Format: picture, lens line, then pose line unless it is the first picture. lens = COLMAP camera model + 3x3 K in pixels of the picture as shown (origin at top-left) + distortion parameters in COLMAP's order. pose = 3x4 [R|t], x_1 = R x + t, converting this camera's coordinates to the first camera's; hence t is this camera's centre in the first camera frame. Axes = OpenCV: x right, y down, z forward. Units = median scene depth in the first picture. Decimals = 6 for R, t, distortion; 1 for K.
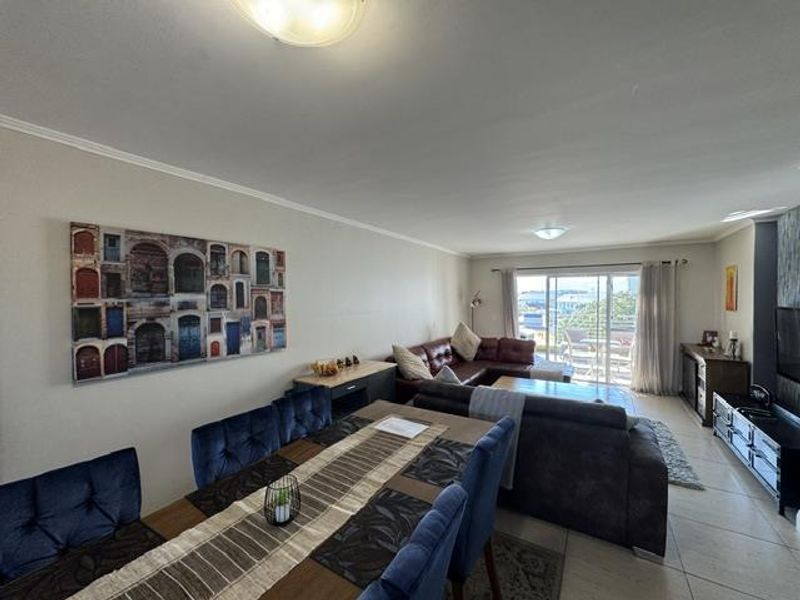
lens RADIAL K [[320.7, 0, 399.7], [0, 320.7, 299.3], [0, 0, 1]] dist [0.002751, 0.000298]
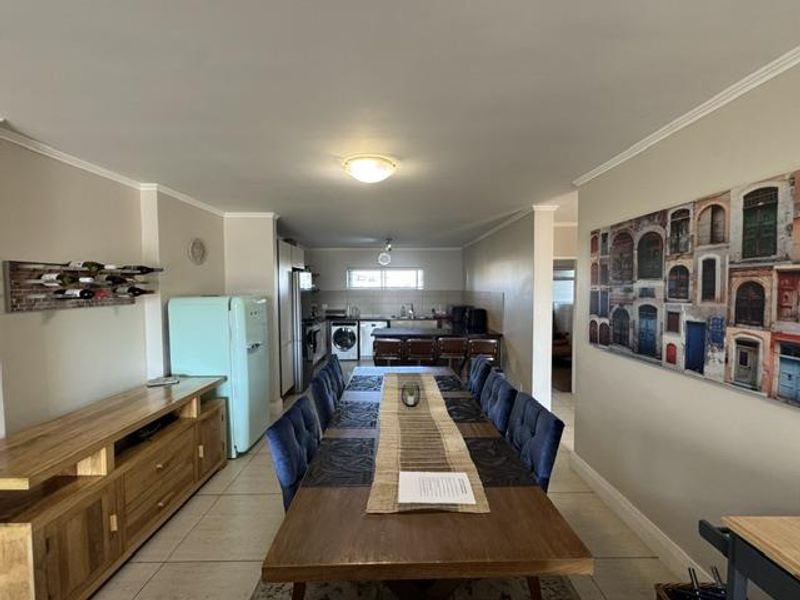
lens RADIAL K [[320.7, 0, 405.2], [0, 320.7, 300.4], [0, 0, 1]] dist [0.002751, 0.000298]
pose [[-0.835311, 0.031950, -0.548849, 0.344282], [0.004074, 0.998642, 0.051933, -0.008847], [0.549763, 0.041144, -0.834307, 1.296003]]
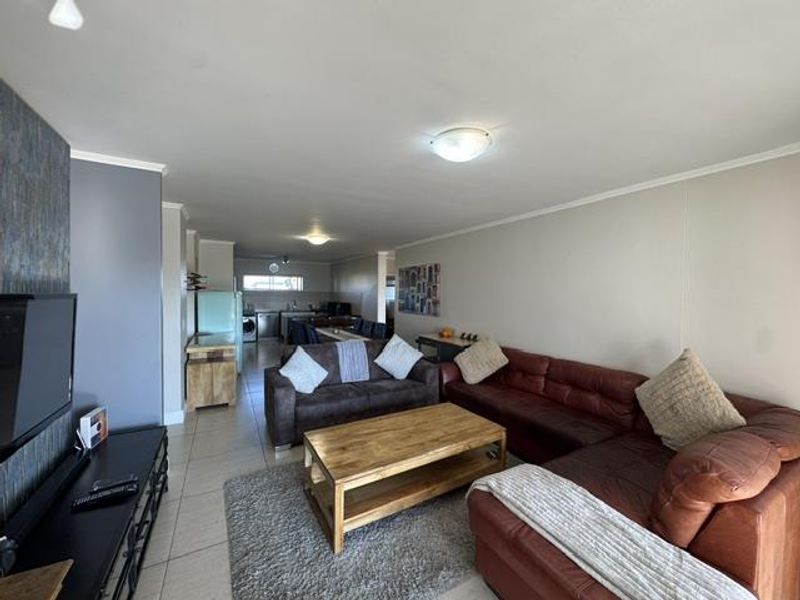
lens RADIAL K [[320.7, 0, 403.7], [0, 320.7, 295.4], [0, 0, 1]] dist [0.002751, 0.000298]
pose [[-0.481393, 0.003779, -0.876497, 1.708995], [-0.019781, 0.999689, 0.015174, 0.014540], [0.876282, 0.024643, -0.481169, 2.145911]]
